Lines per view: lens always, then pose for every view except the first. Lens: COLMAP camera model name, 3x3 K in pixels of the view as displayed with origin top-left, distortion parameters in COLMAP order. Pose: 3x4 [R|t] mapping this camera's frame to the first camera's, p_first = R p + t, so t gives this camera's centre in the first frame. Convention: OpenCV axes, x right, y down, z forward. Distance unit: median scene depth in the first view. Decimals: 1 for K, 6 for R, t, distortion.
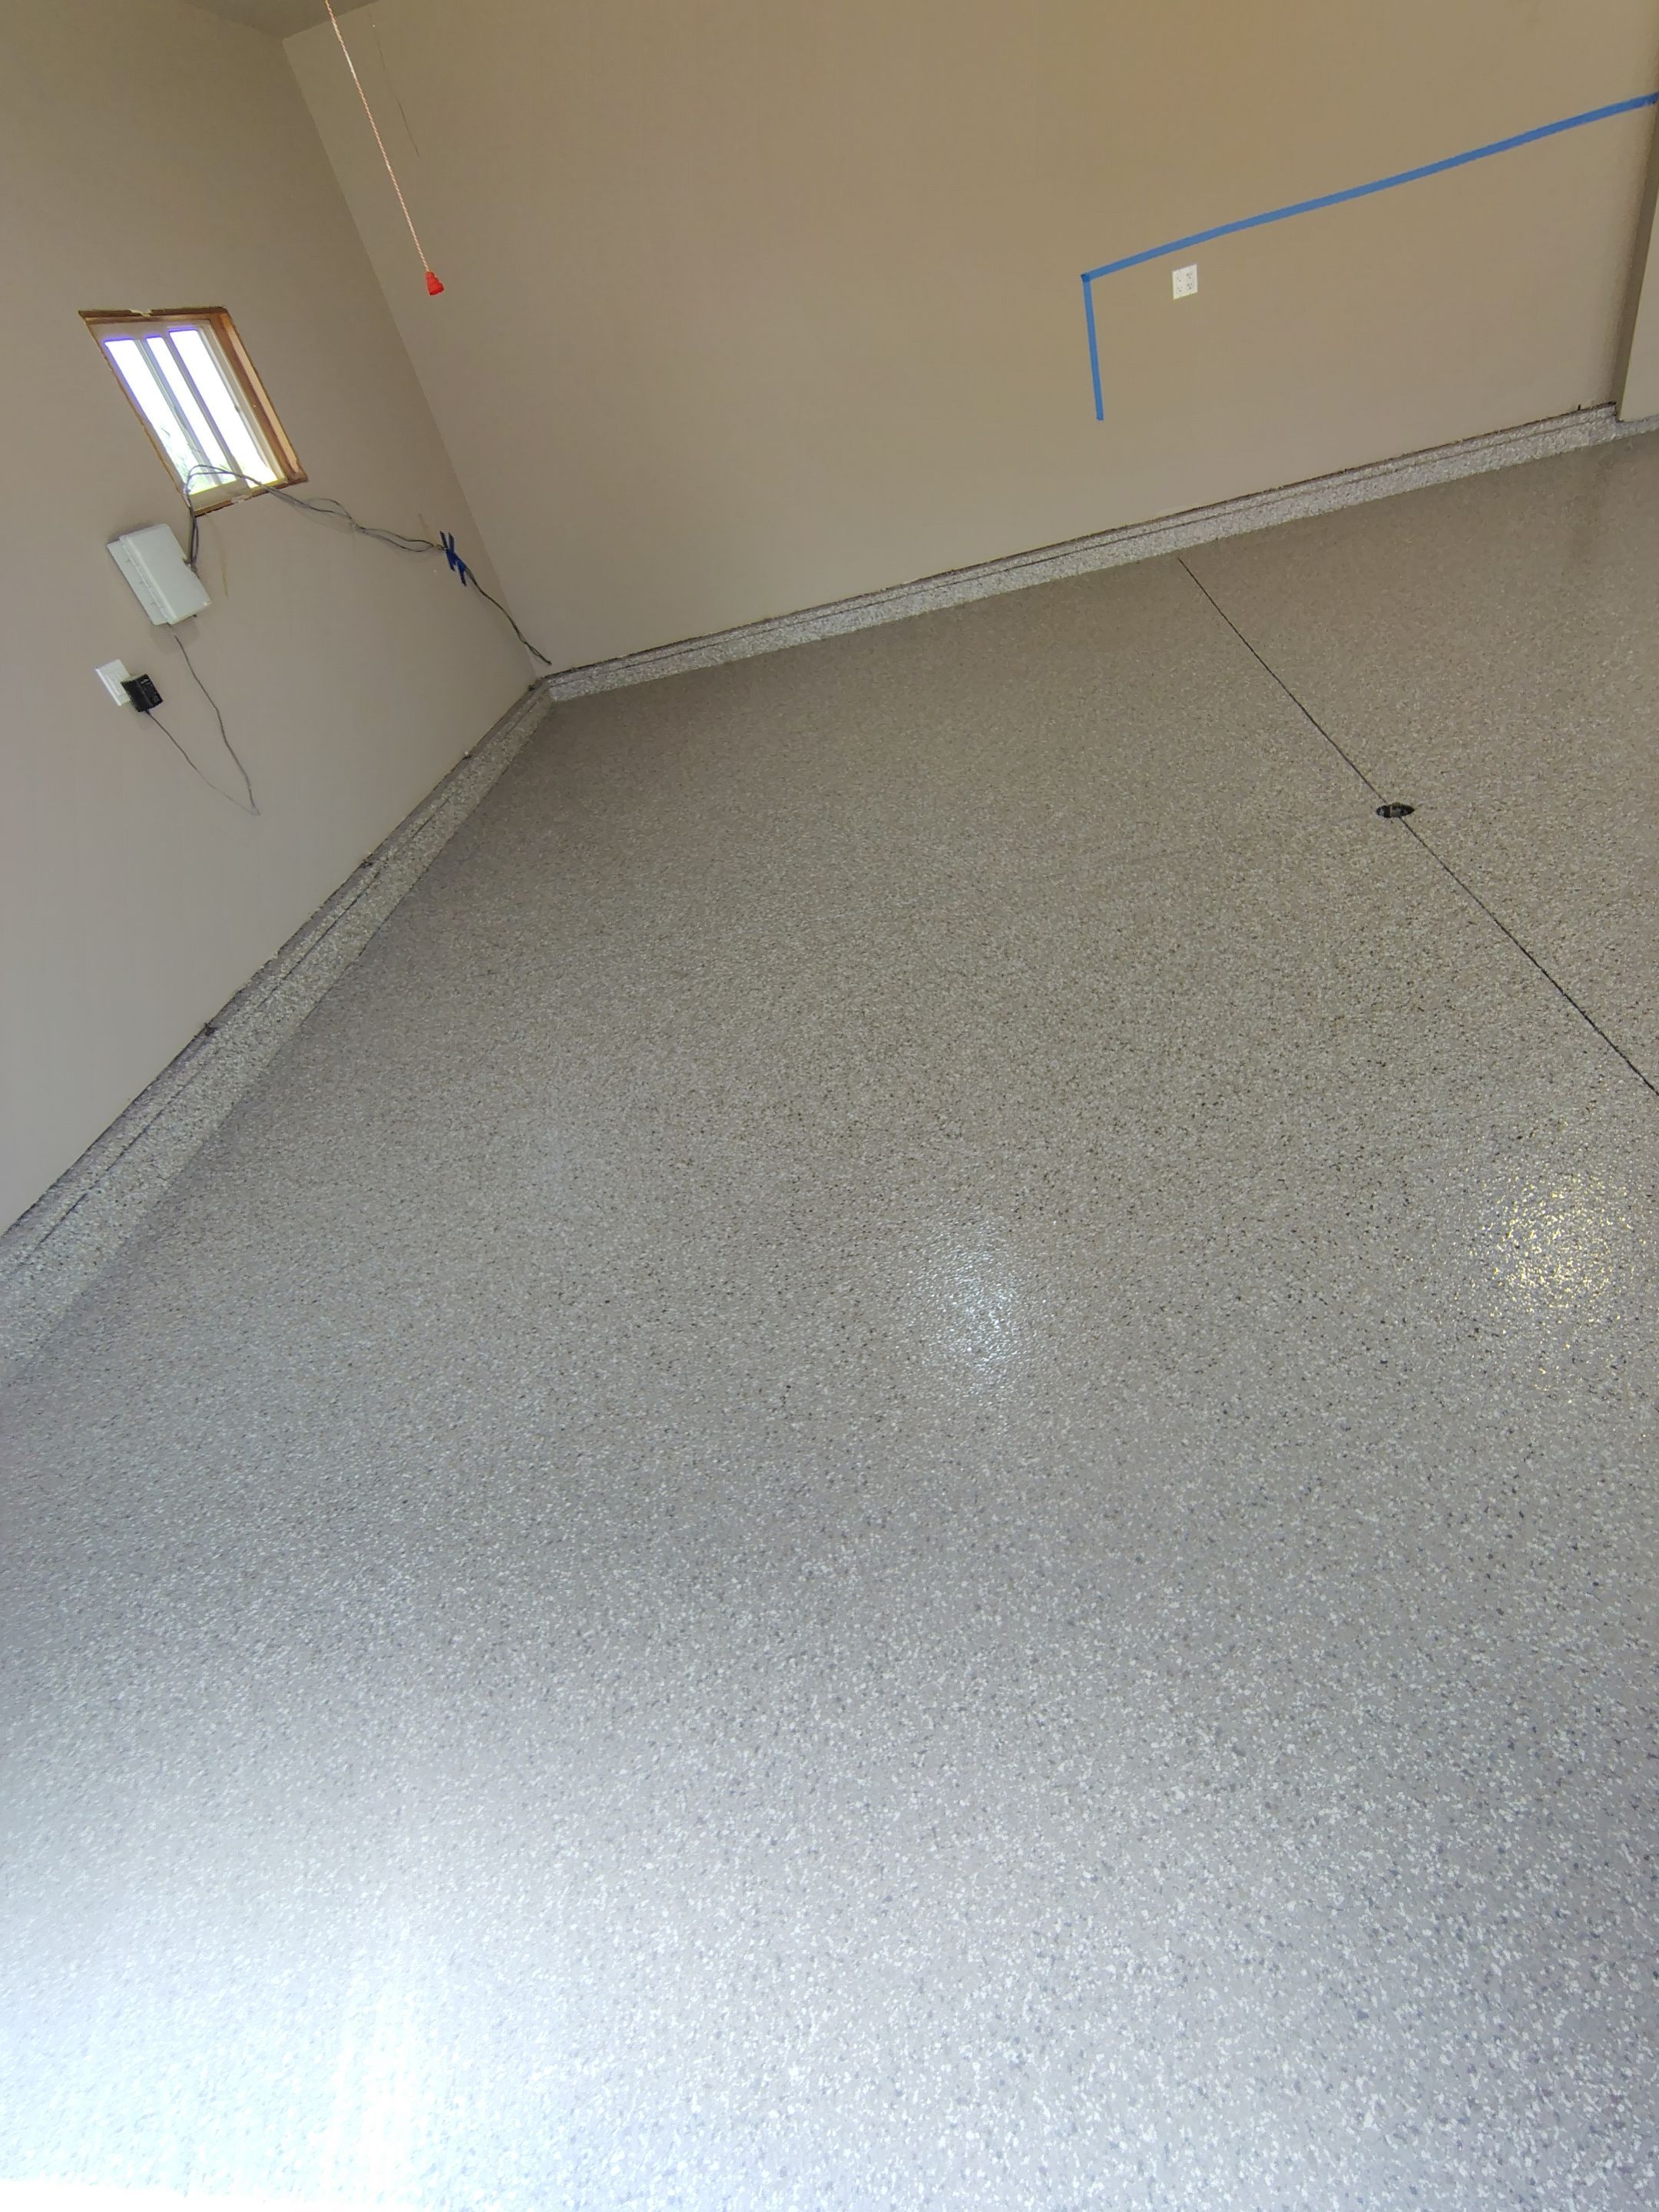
lens RADIAL K [[1042.9, 0, 811.3], [0, 1042.9, 1104.9], [0, 0, 1]] dist [-0.012236, 0.006328]
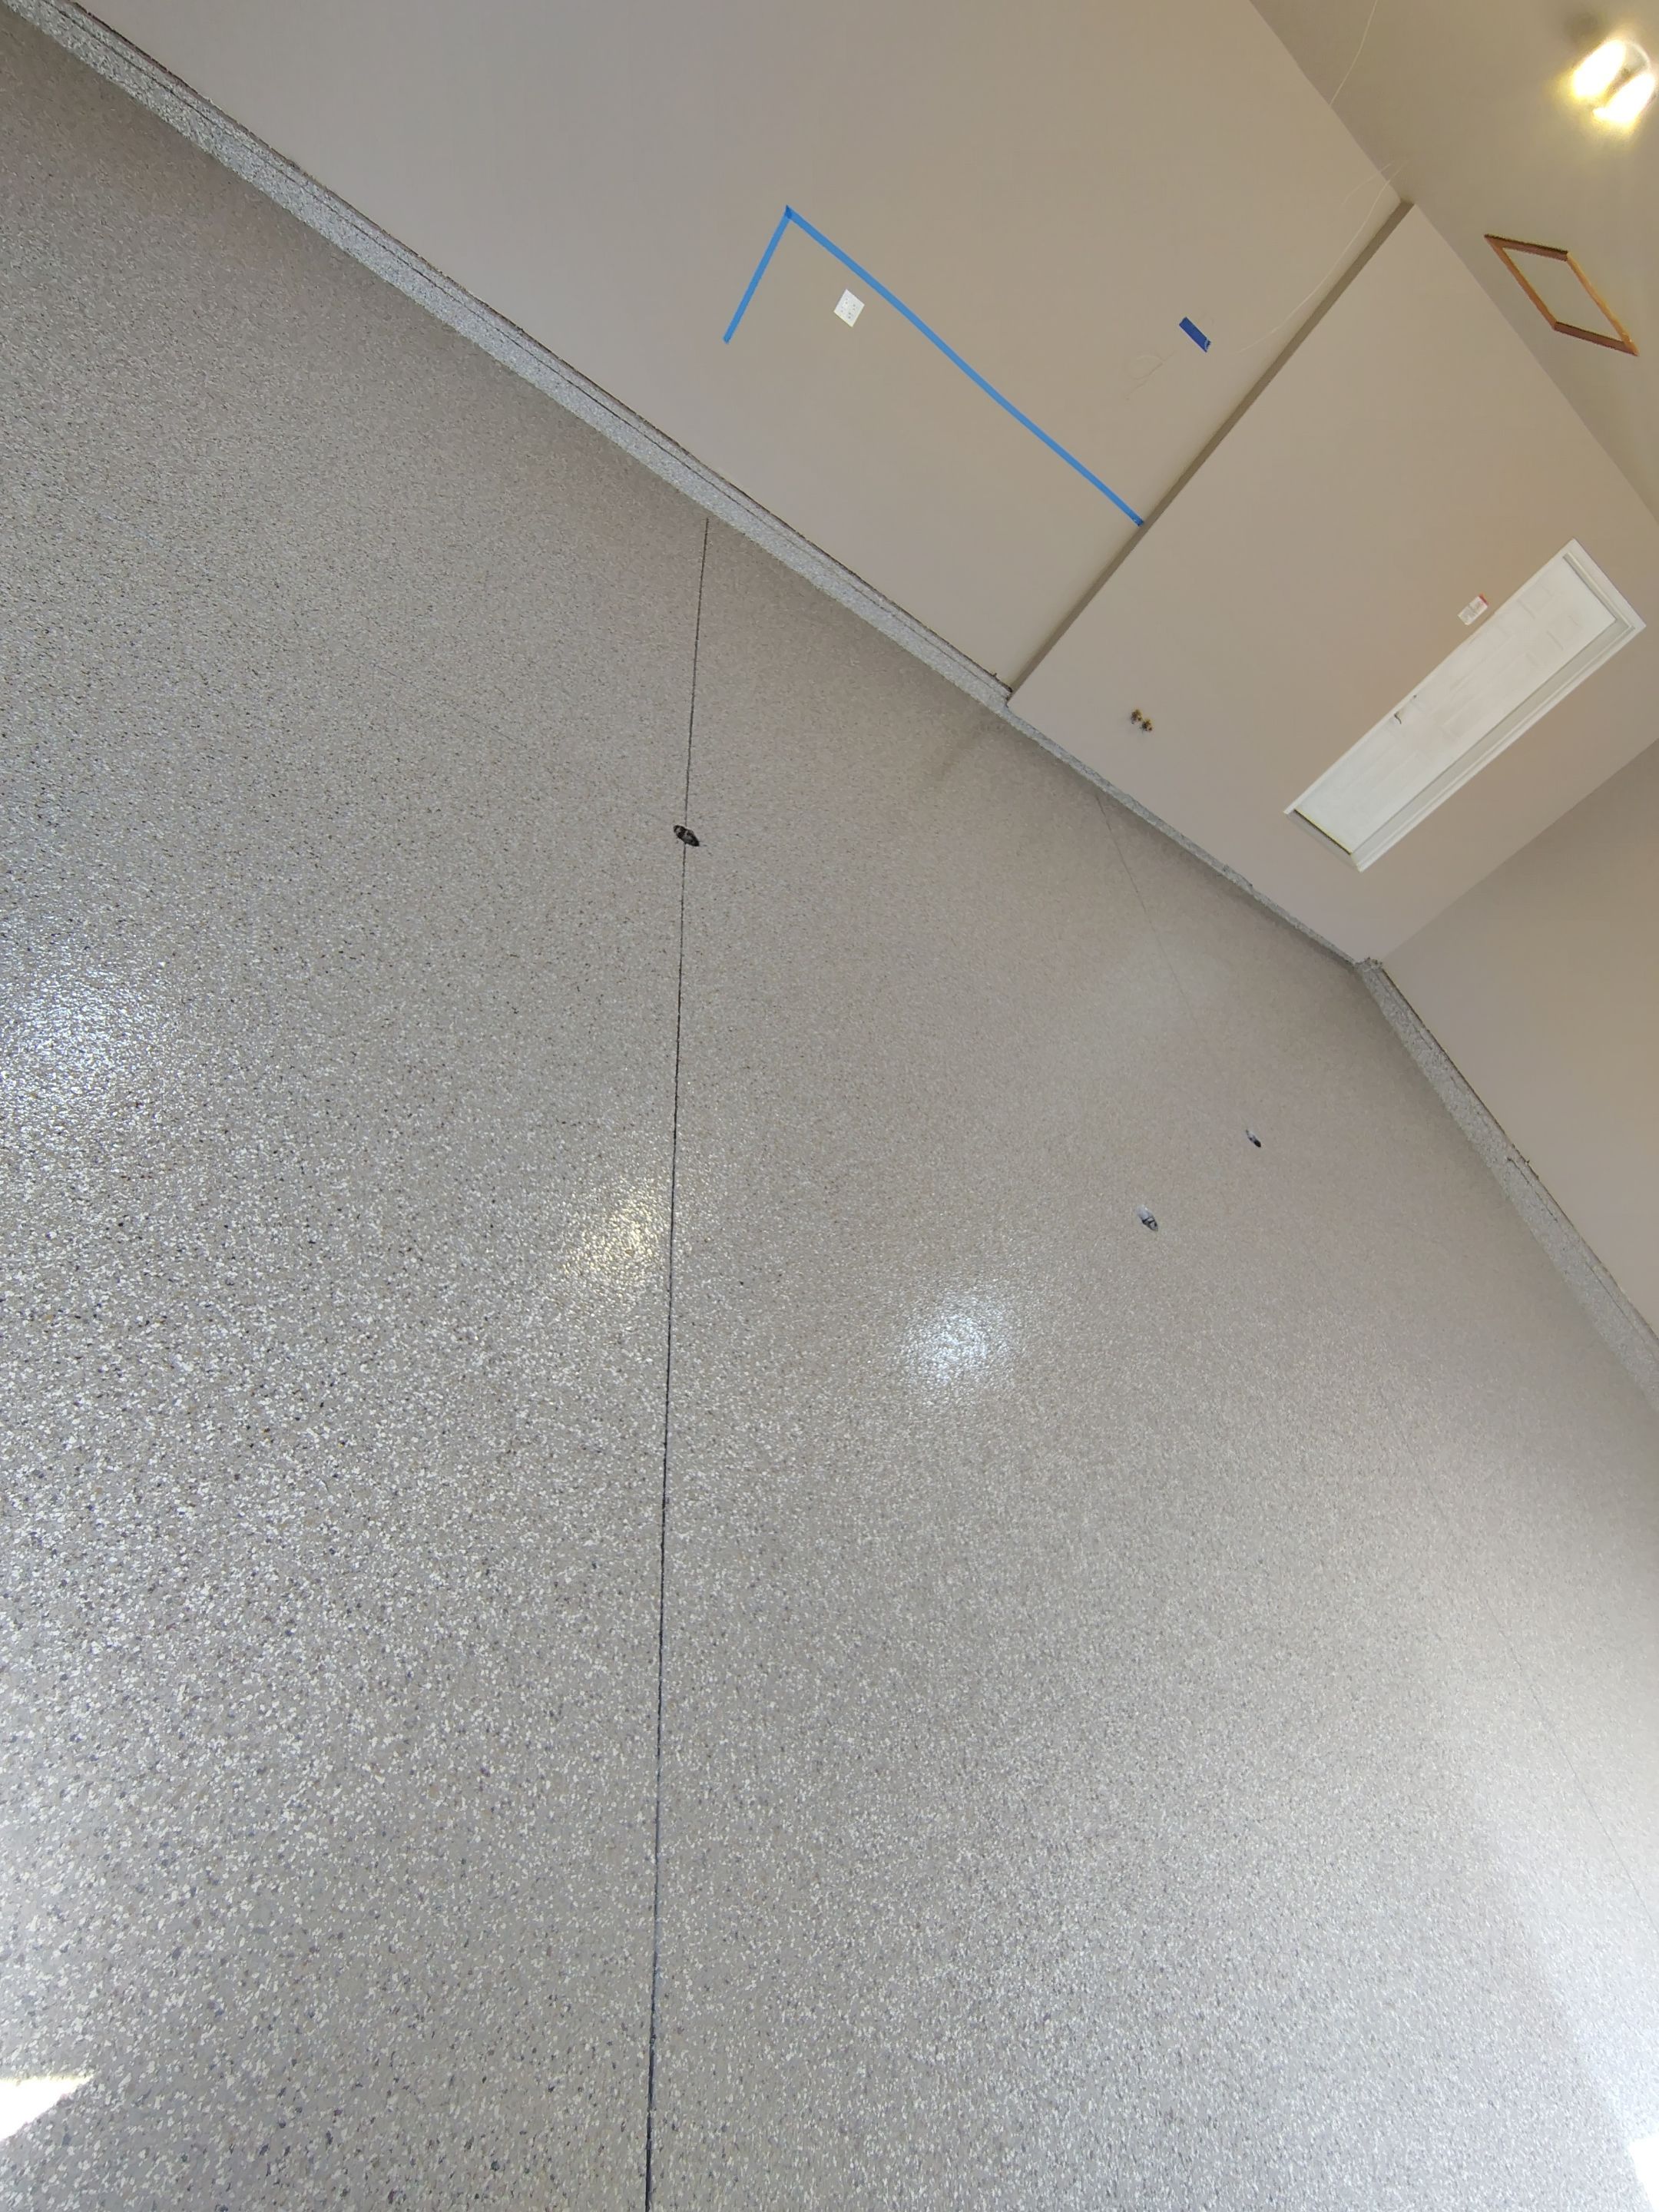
lens RADIAL K [[1042.9, 0, 816.0], [0, 1042.9, 1106.4], [0, 0, 1]] dist [-0.012236, 0.006328]
pose [[0.647290, 0.452552, 0.613362, 0.112575], [-0.521091, 0.850000, -0.077233, -0.027745], [-0.556310, -0.269625, 0.786016, -0.026602]]
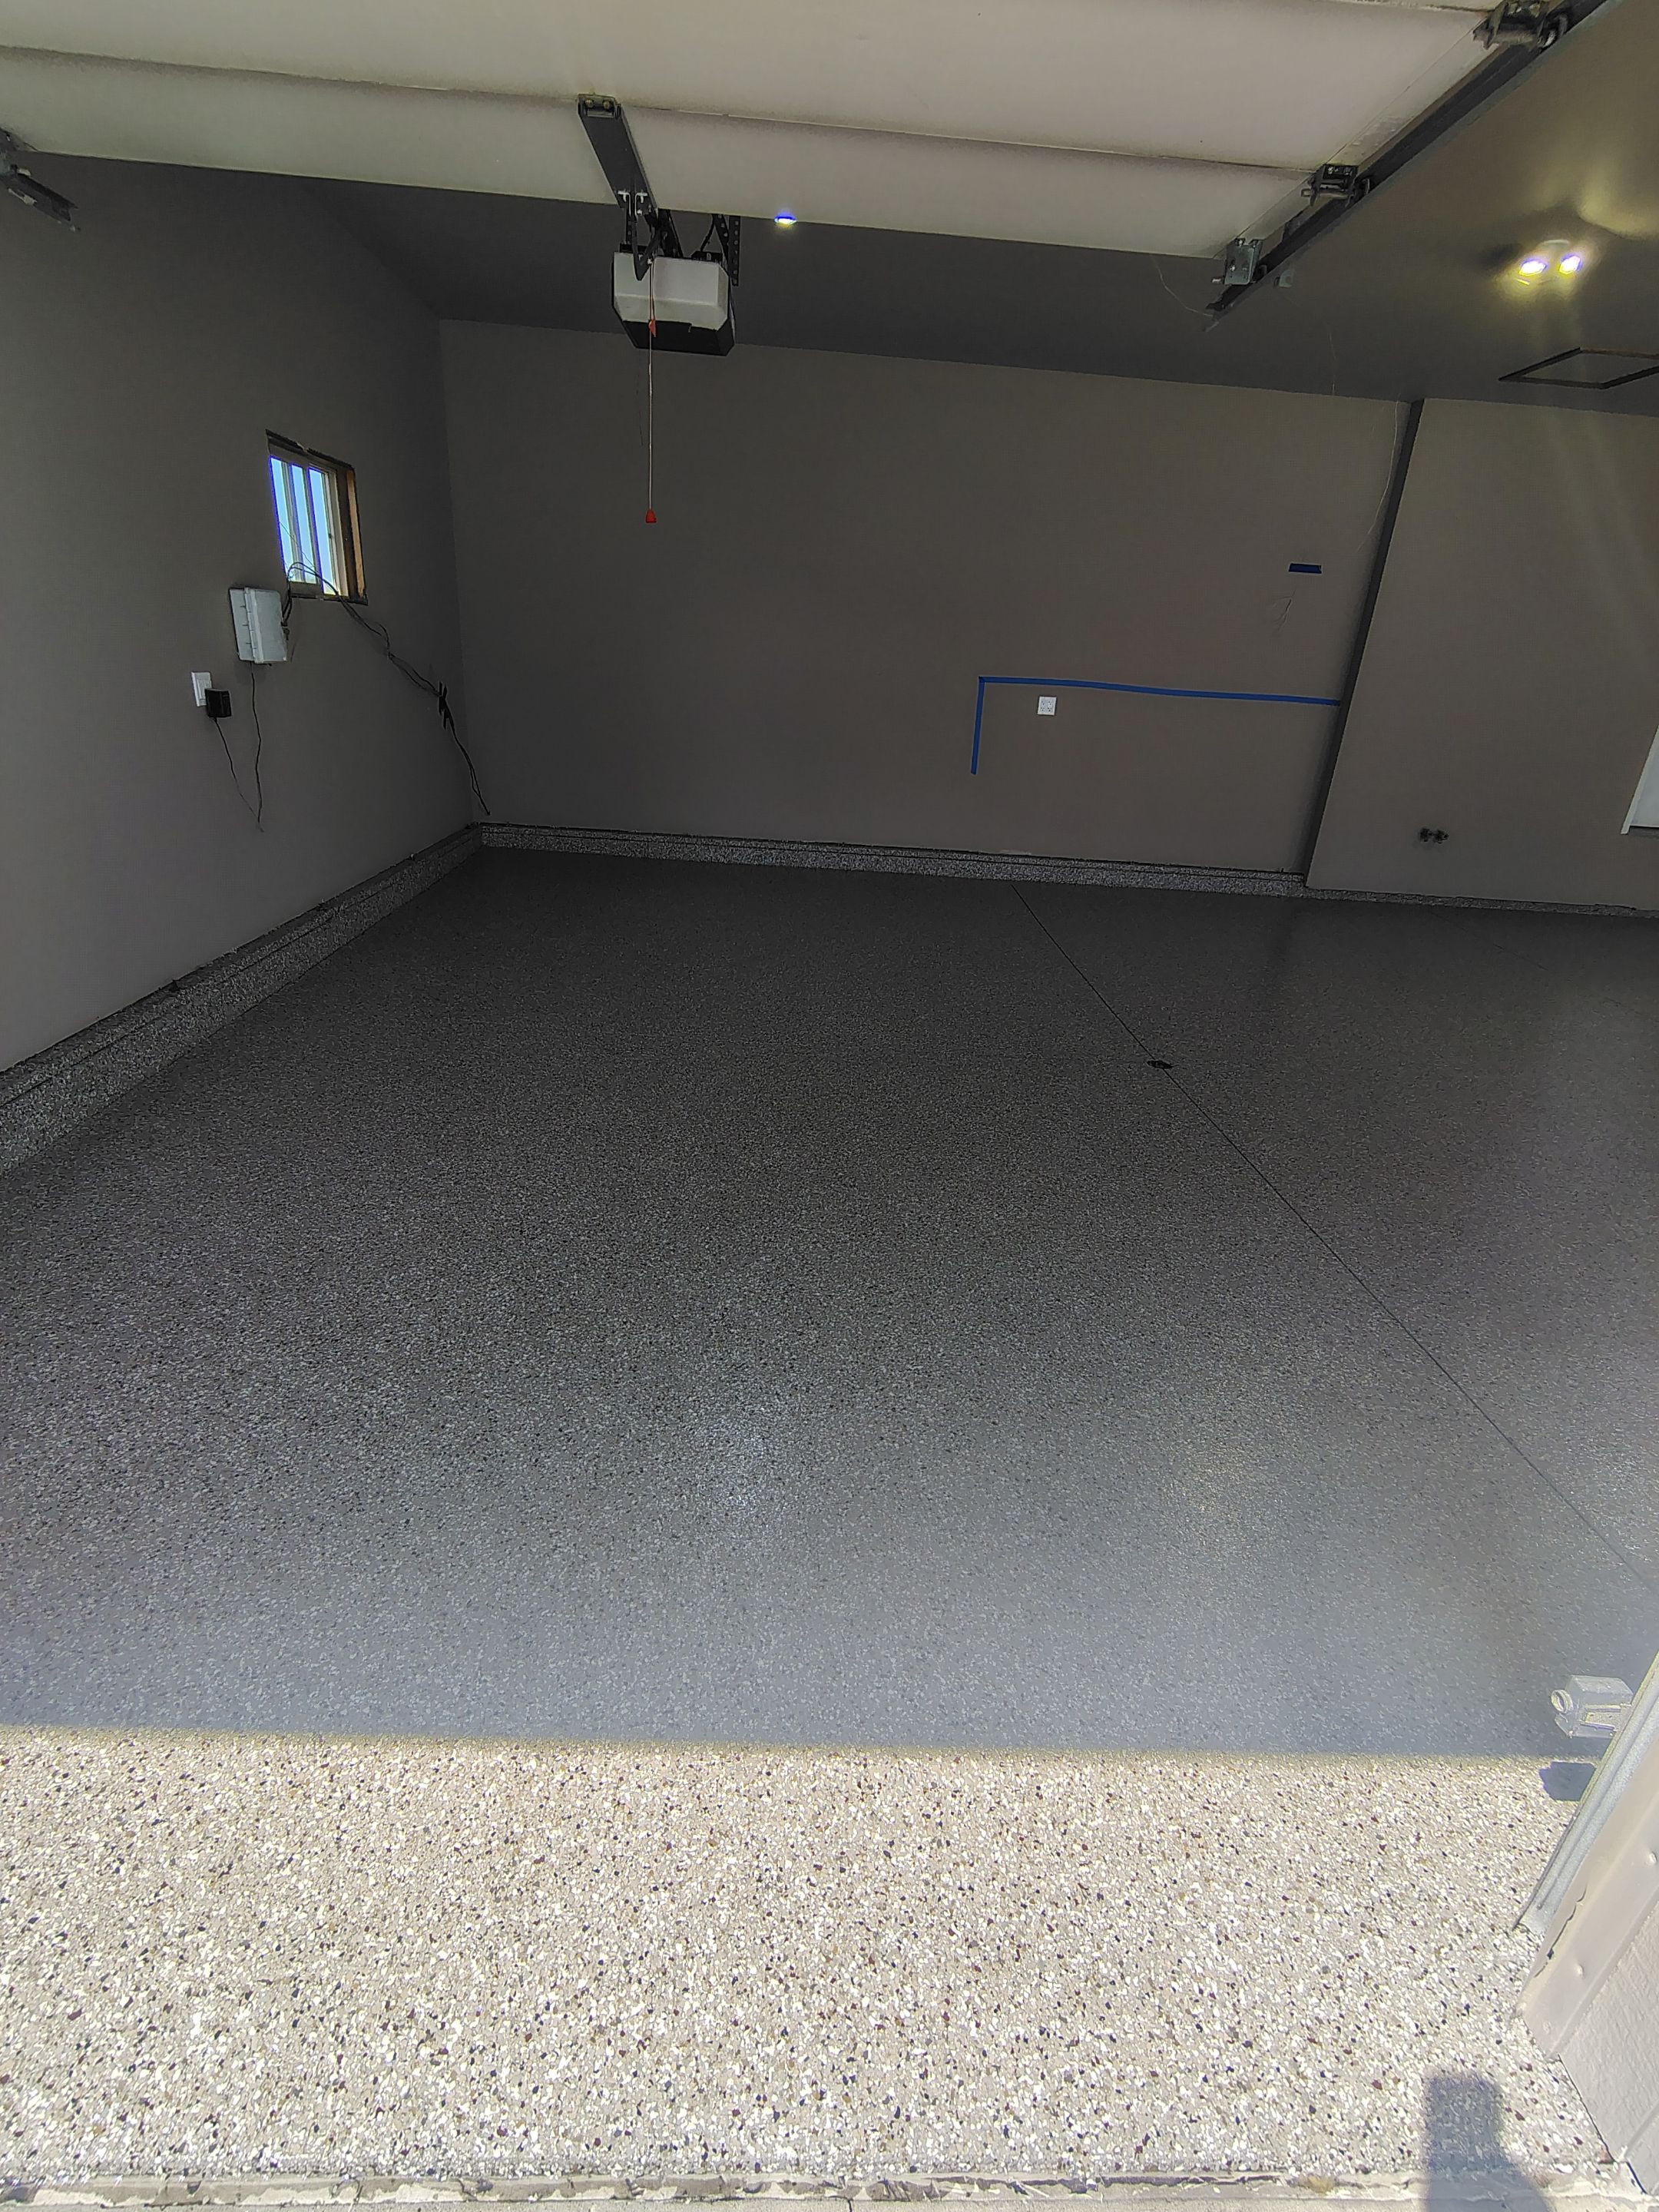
lens RADIAL K [[1042.9, 0, 813.2], [0, 1042.9, 1101.0], [0, 0, 1]] dist [-0.012236, 0.006328]
pose [[0.946654, 0.243538, 0.211032, -0.177153], [-0.182338, 0.944763, -0.272352, 0.252157], [-0.265703, 0.219344, 0.938771, -0.194339]]
